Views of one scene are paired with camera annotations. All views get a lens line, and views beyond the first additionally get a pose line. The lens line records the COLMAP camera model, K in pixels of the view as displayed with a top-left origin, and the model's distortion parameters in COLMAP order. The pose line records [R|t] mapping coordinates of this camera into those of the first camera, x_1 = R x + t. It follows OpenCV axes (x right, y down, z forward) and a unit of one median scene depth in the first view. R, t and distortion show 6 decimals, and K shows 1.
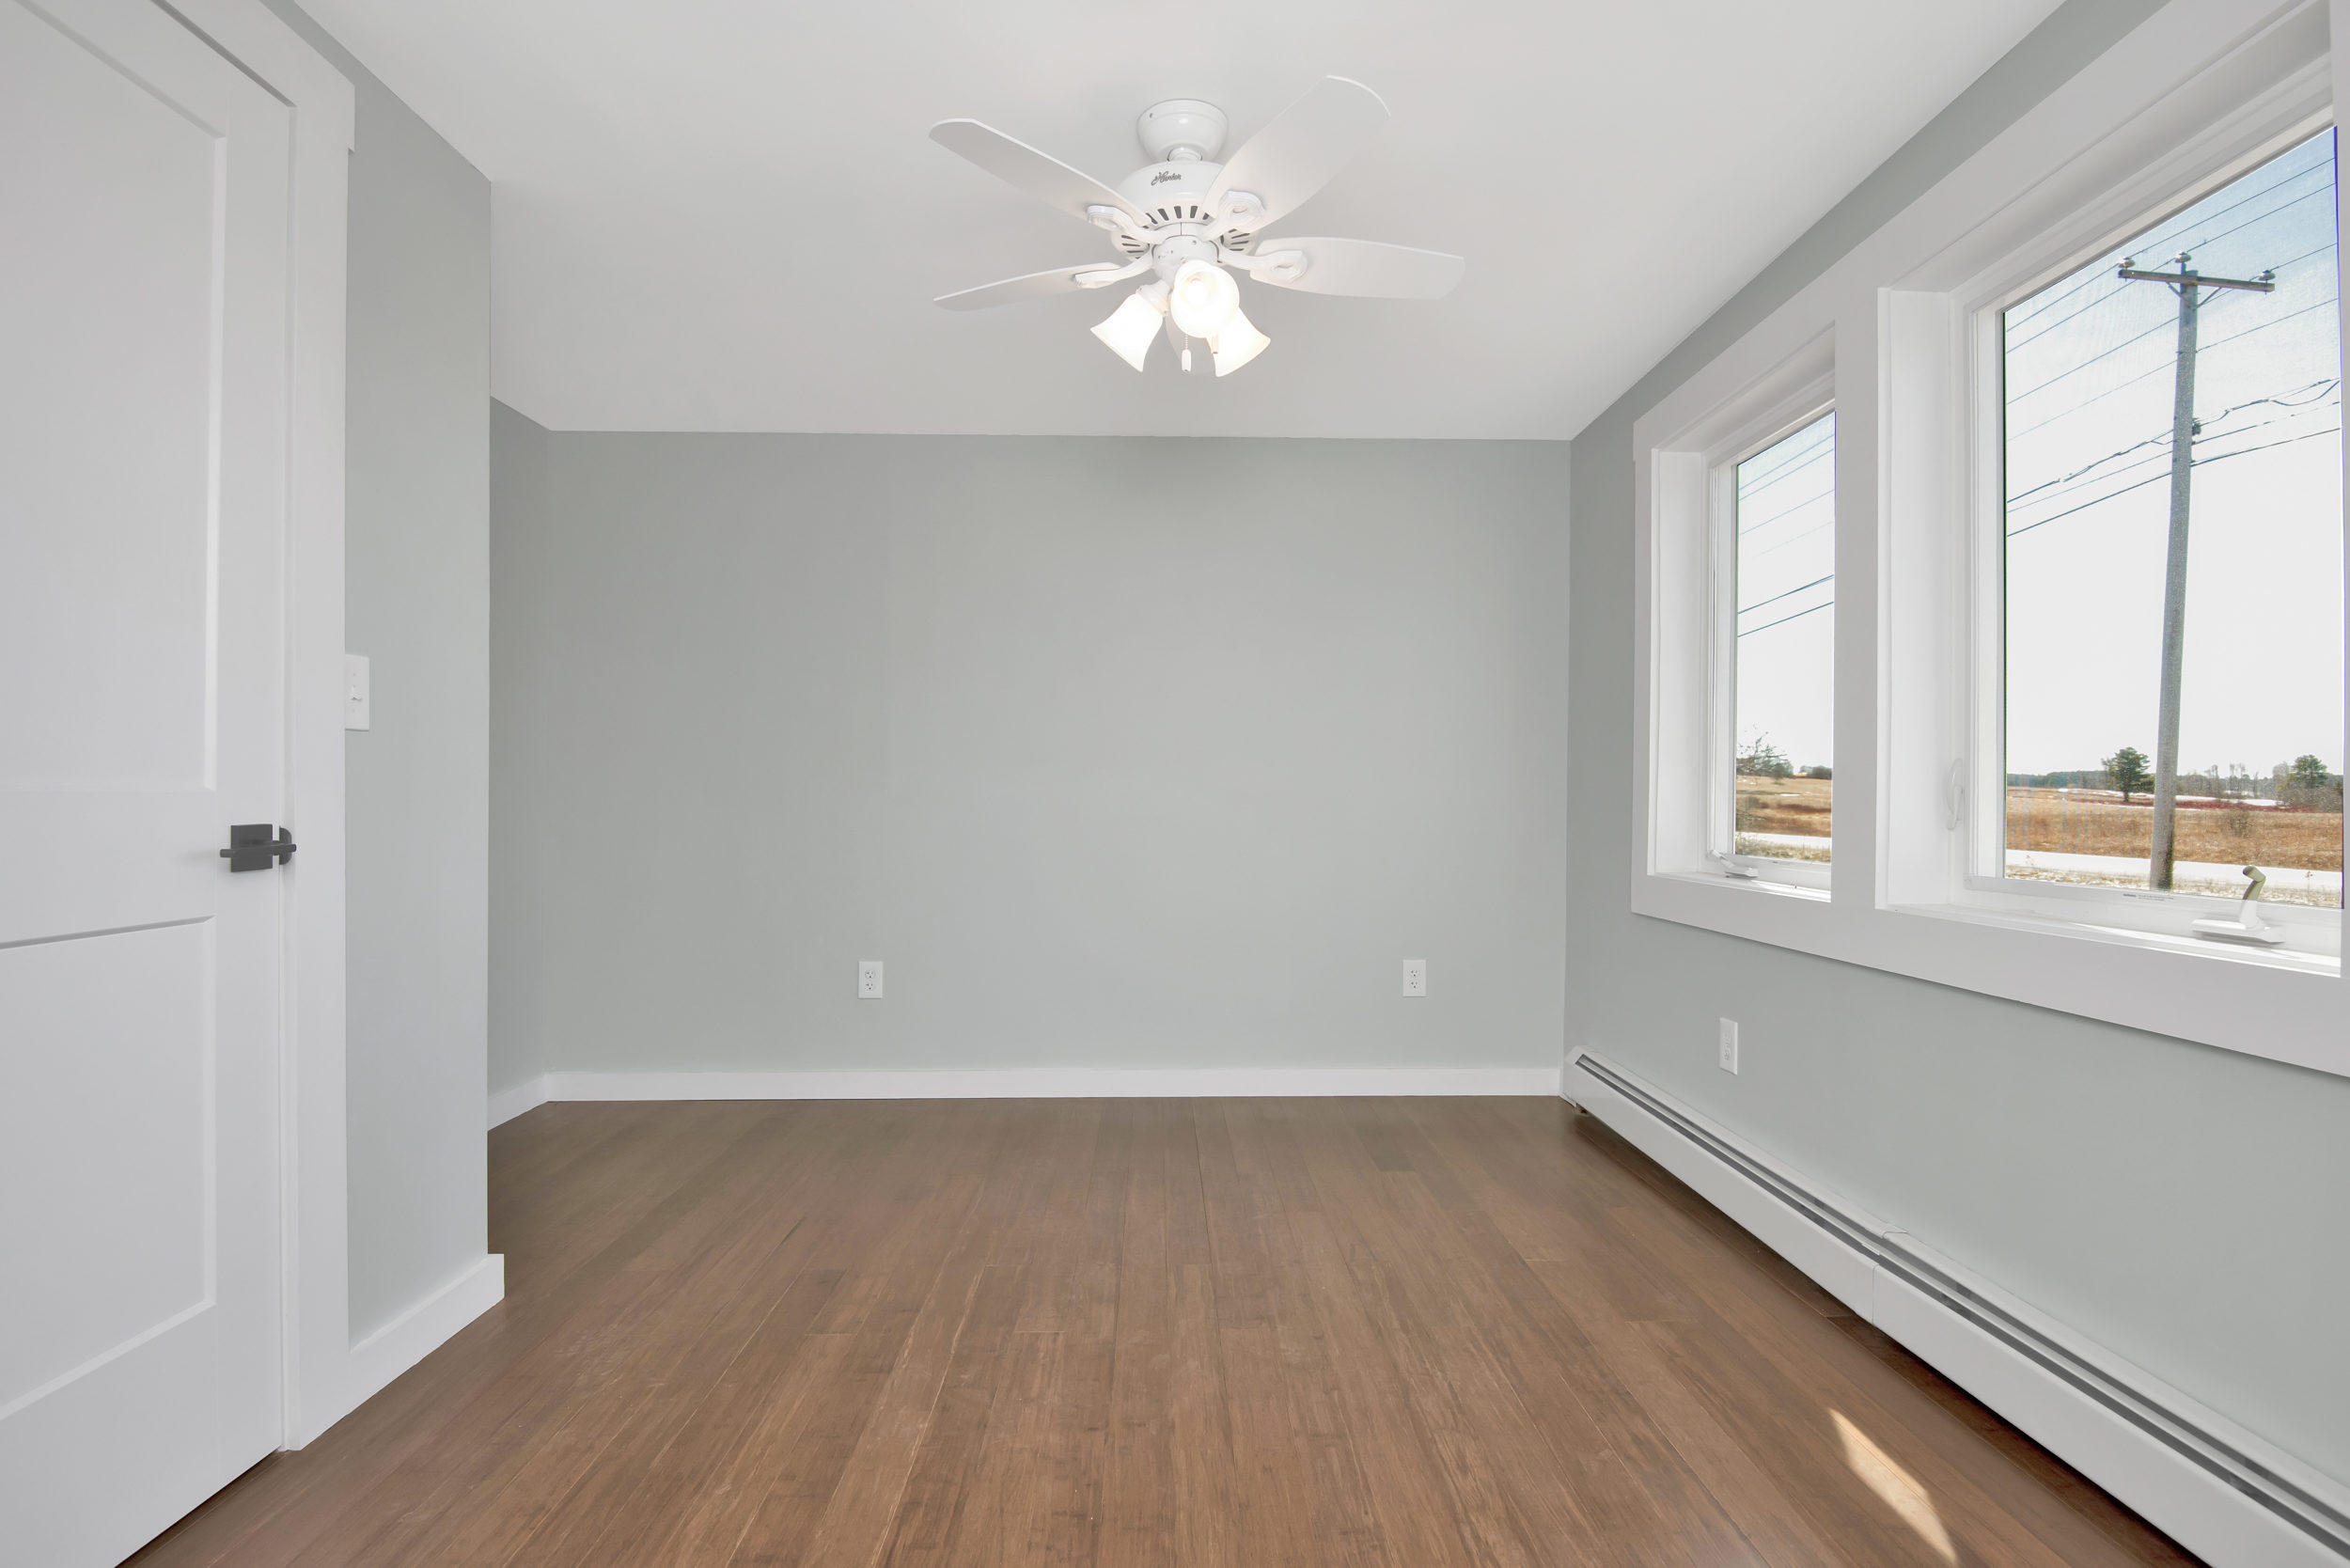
lens RADIAL K [[1154.5, 0, 1174.8], [0, 1154.5, 789.4], [0, 0, 1]] dist [-0.044106, -0.001481]
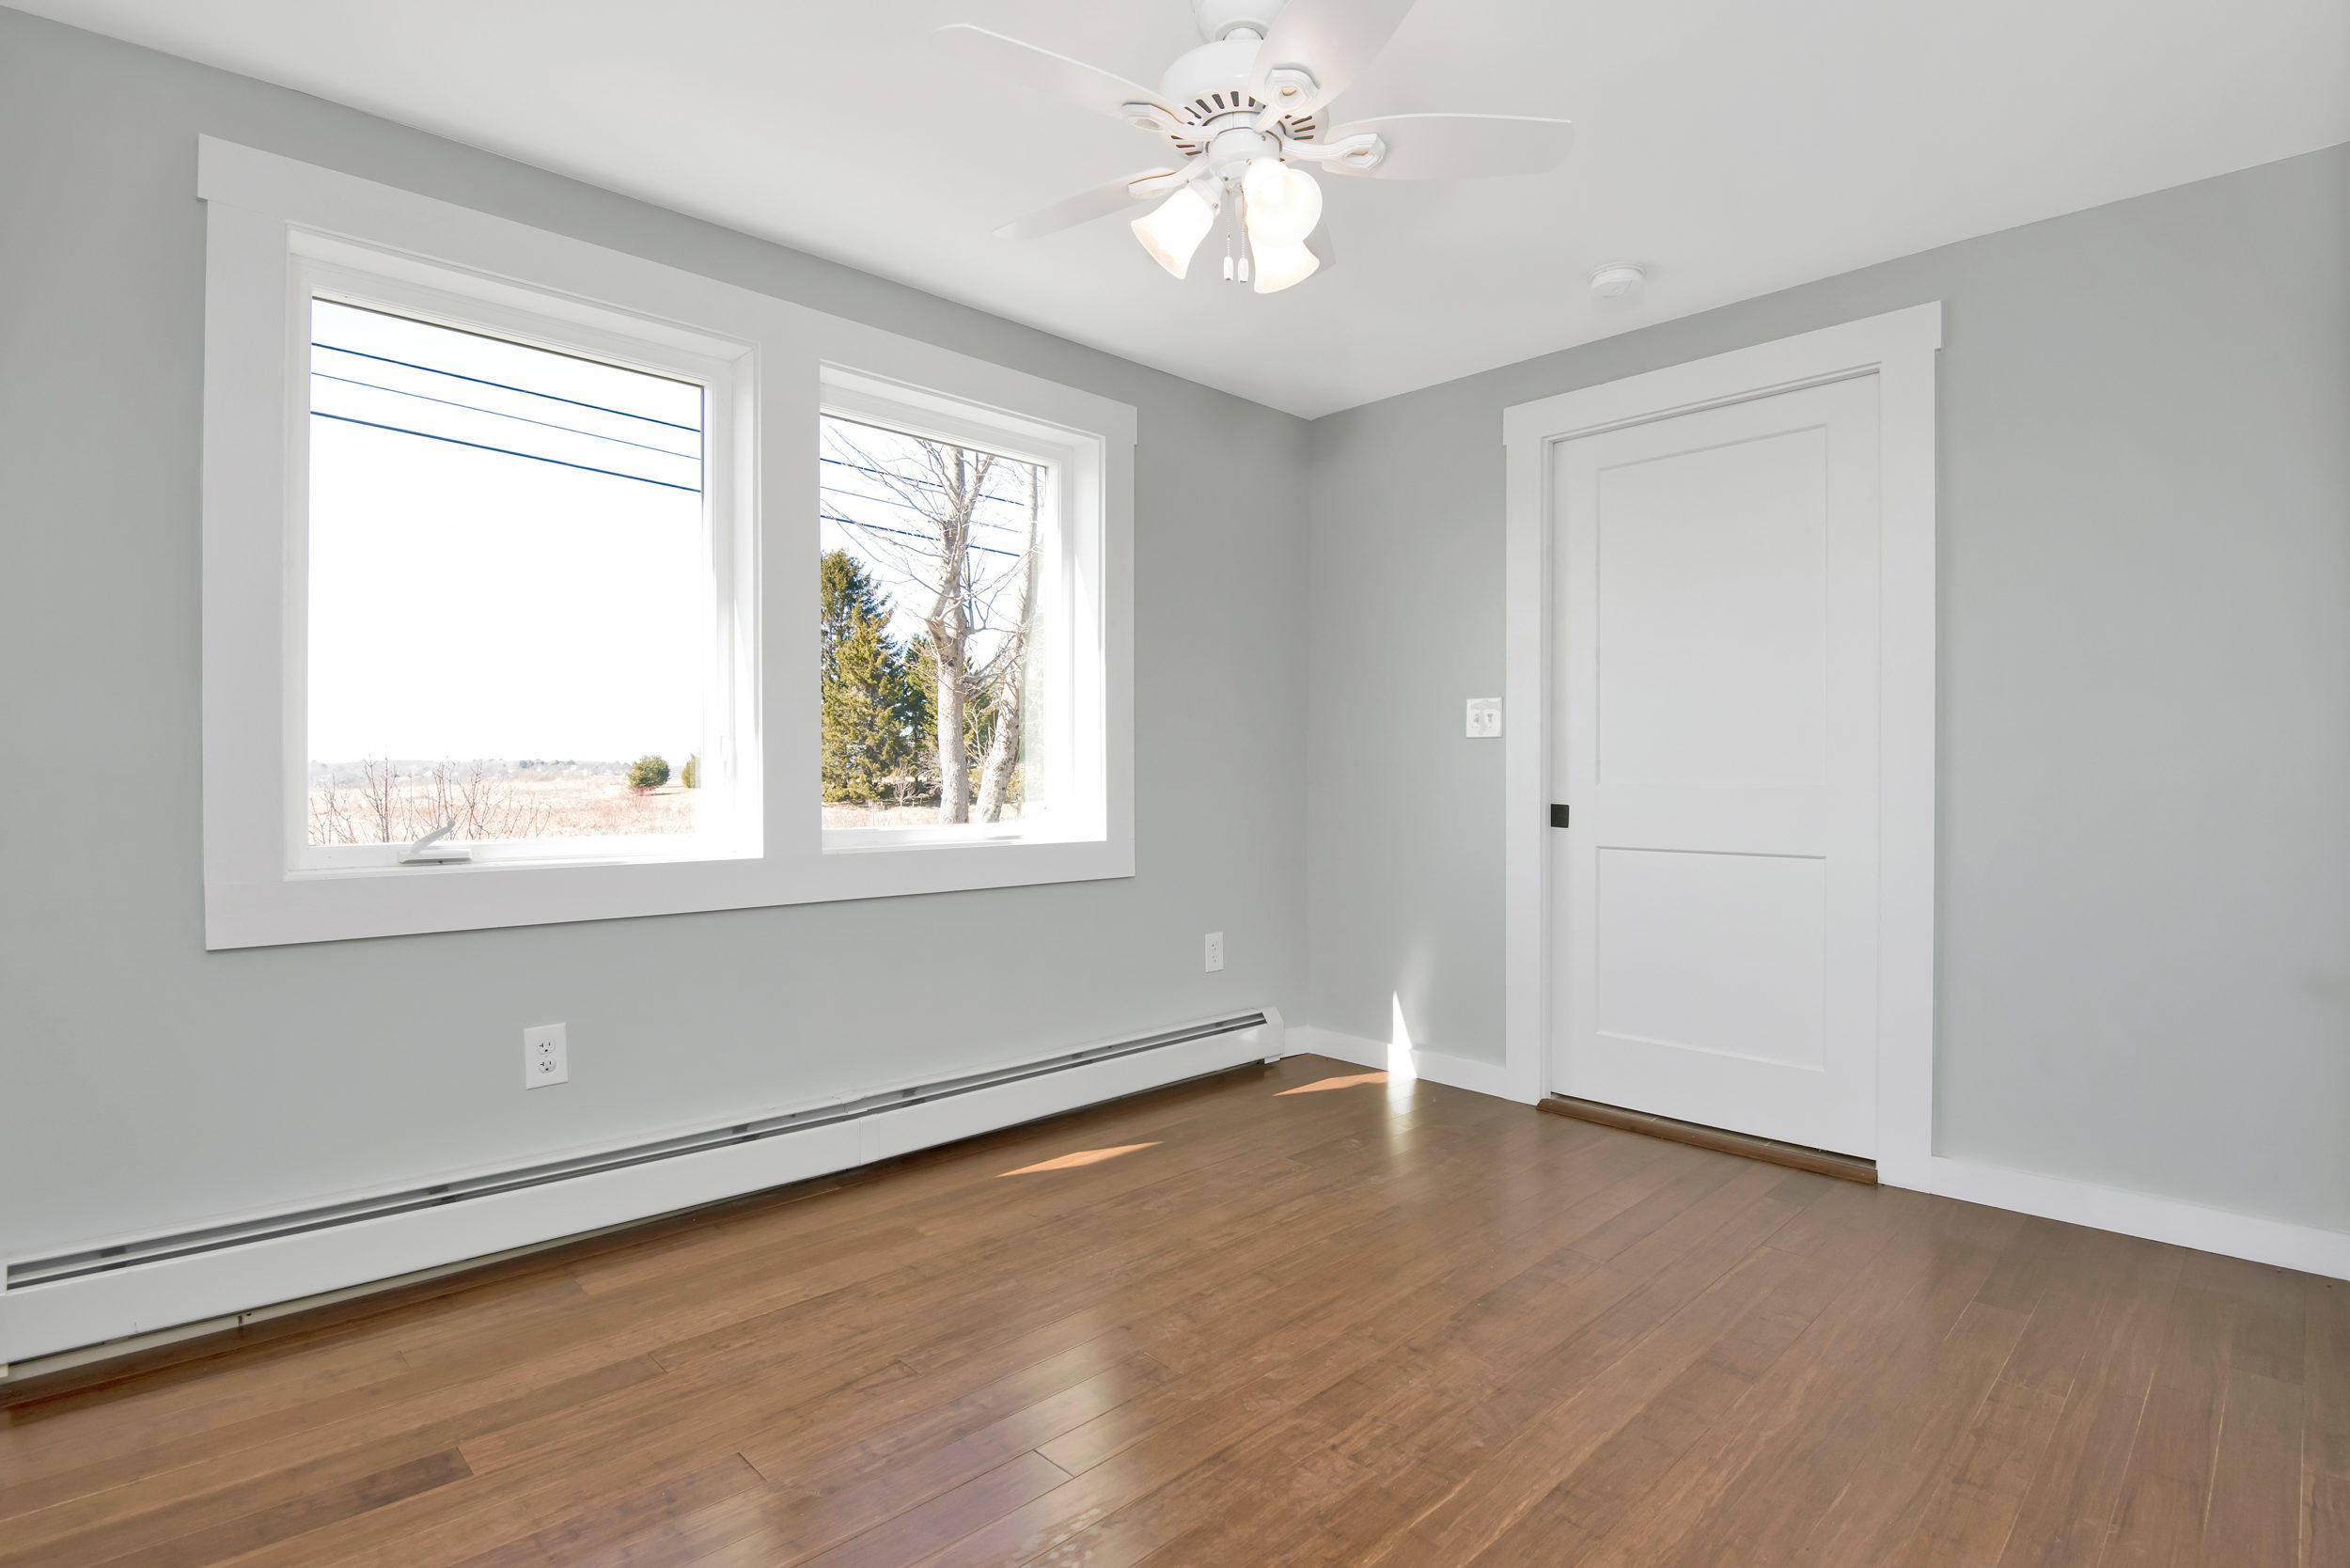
lens RADIAL K [[1154.5, 0, 1179.2], [0, 1154.5, 784.2], [0, 0, 1]] dist [-0.044106, -0.001481]
pose [[-0.690297, -0.006849, 0.723494, -0.656189], [-0.012073, 0.999925, -0.002054, 0.026053], [-0.723426, -0.010153, -0.690327, 1.795668]]
